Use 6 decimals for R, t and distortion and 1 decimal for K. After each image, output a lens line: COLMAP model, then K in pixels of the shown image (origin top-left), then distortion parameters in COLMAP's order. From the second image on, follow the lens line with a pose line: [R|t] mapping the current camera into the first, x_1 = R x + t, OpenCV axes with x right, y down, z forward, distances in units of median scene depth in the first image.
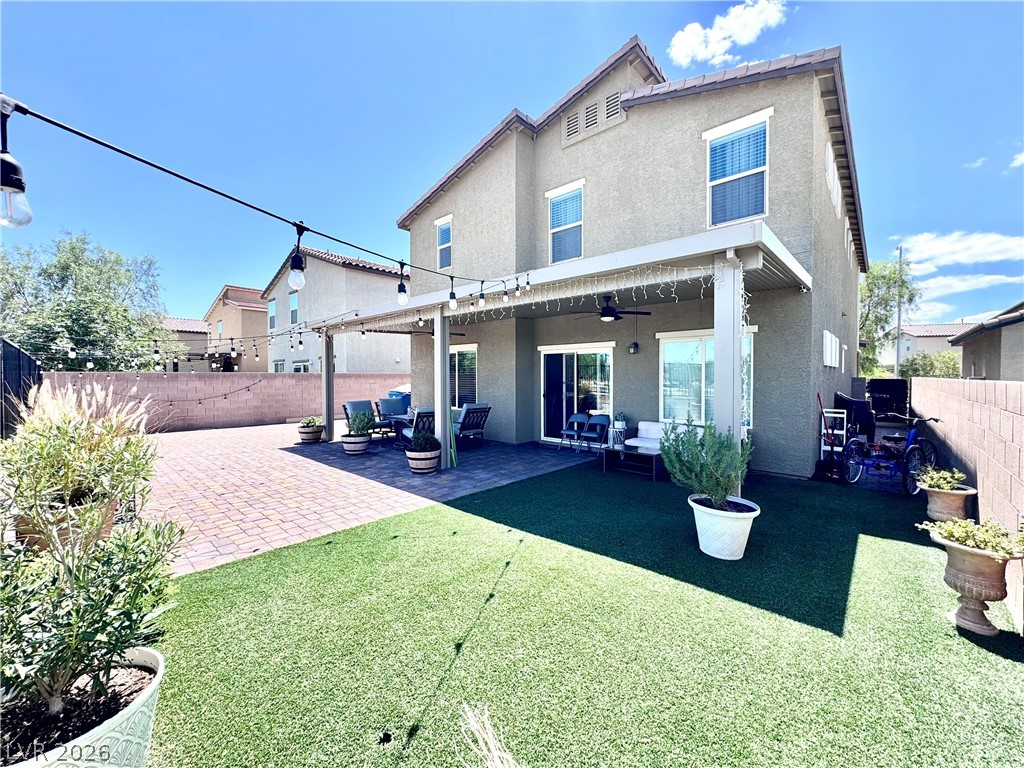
lens RADIAL K [[410.4, 0, 512.0], [0, 410.4, 384.0], [0, 0, 1]] dist [0.001978, 0.000223]
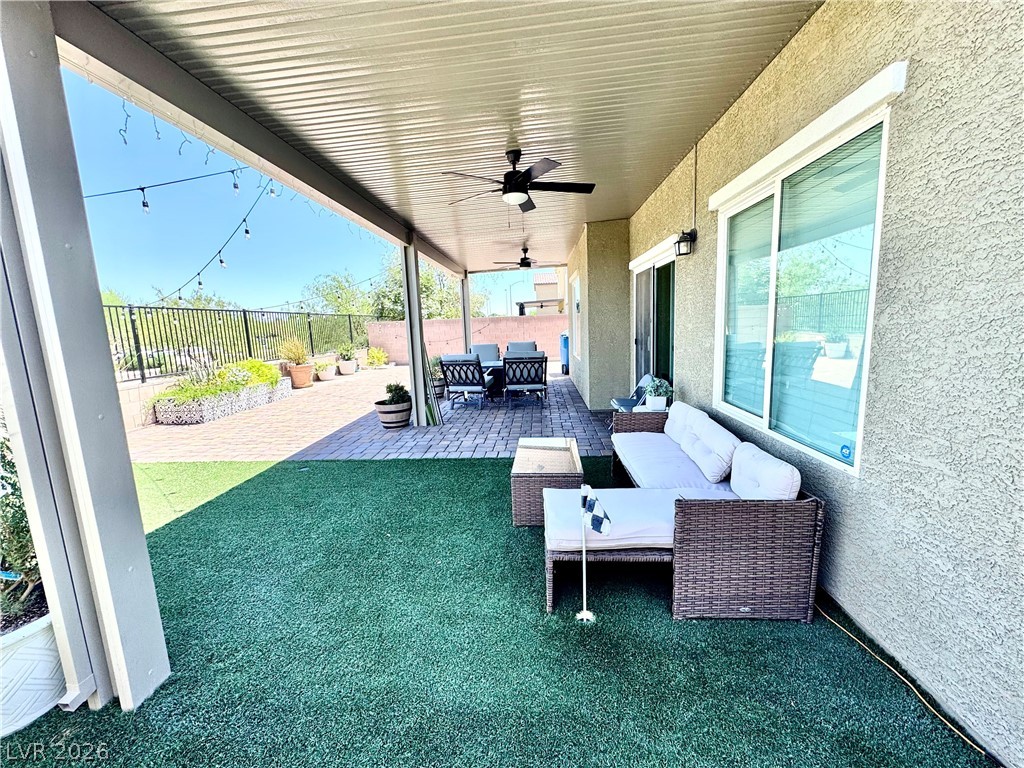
lens RADIAL K [[410.4, 0, 512.0], [0, 410.4, 384.0], [0, 0, 1]] dist [0.001978, 0.000223]
pose [[0.651971, 0.101484, -0.751422, 0.514194], [0.007936, 0.990035, 0.140596, 0.002709], [0.758203, -0.097628, 0.644669, 0.528179]]
